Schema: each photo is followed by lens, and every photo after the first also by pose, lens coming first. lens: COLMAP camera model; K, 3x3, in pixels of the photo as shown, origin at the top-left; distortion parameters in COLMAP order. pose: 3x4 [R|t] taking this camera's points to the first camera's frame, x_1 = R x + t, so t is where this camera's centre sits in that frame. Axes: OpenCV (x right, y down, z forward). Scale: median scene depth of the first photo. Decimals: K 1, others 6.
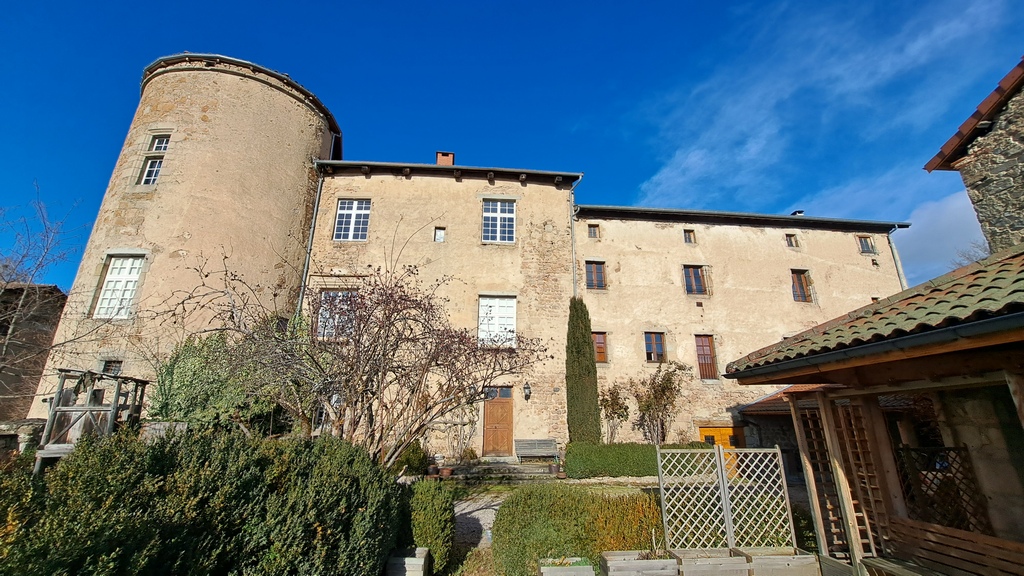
lens RADIAL K [[409.7, 0, 510.0], [0, 409.7, 291.6], [0, 0, 1]] dist [-0.016134, -0.000172]
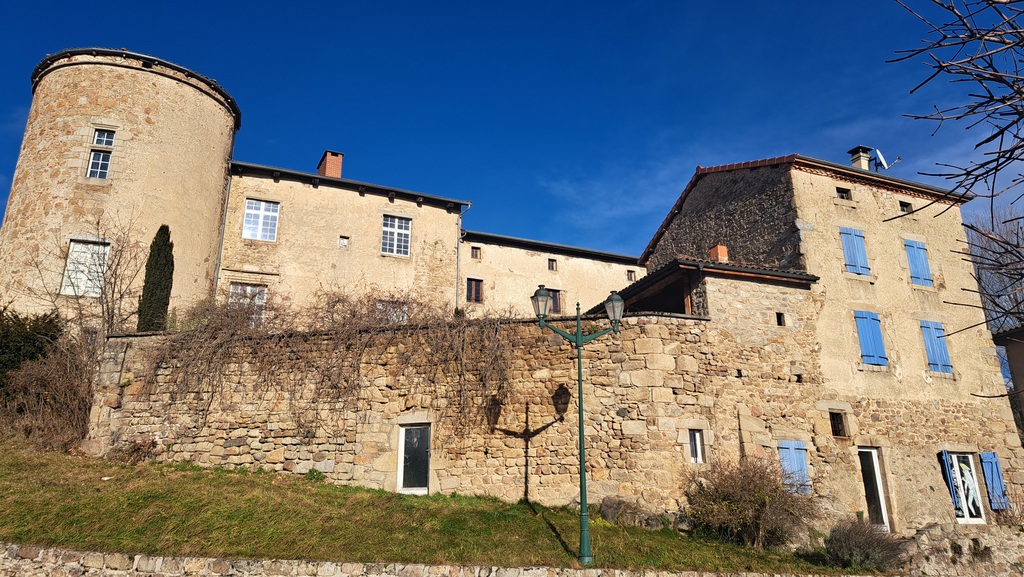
lens RADIAL K [[738.7, 0, 514.7], [0, 738.7, 282.1], [0, 0, 1]] dist [0.094781, -0.086398]
pose [[0.945632, 0.089307, 0.312737, -0.348090], [-0.082063, 0.995967, -0.036279, 0.002496], [-0.314716, 0.008643, 0.949147, -1.053233]]
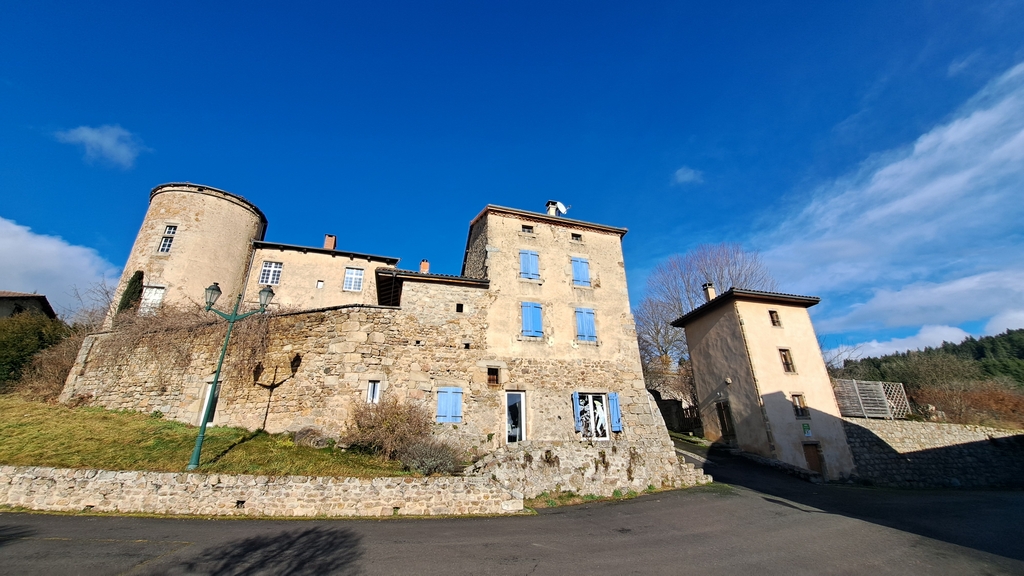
lens RADIAL K [[409.7, 0, 510.0], [0, 409.7, 291.6], [0, 0, 1]] dist [-0.016134, -0.000172]
pose [[0.972185, 0.067462, 0.224289, 0.264742], [-0.048019, 0.994688, -0.091046, 0.026150], [-0.229240, 0.077743, 0.970260, -1.051862]]
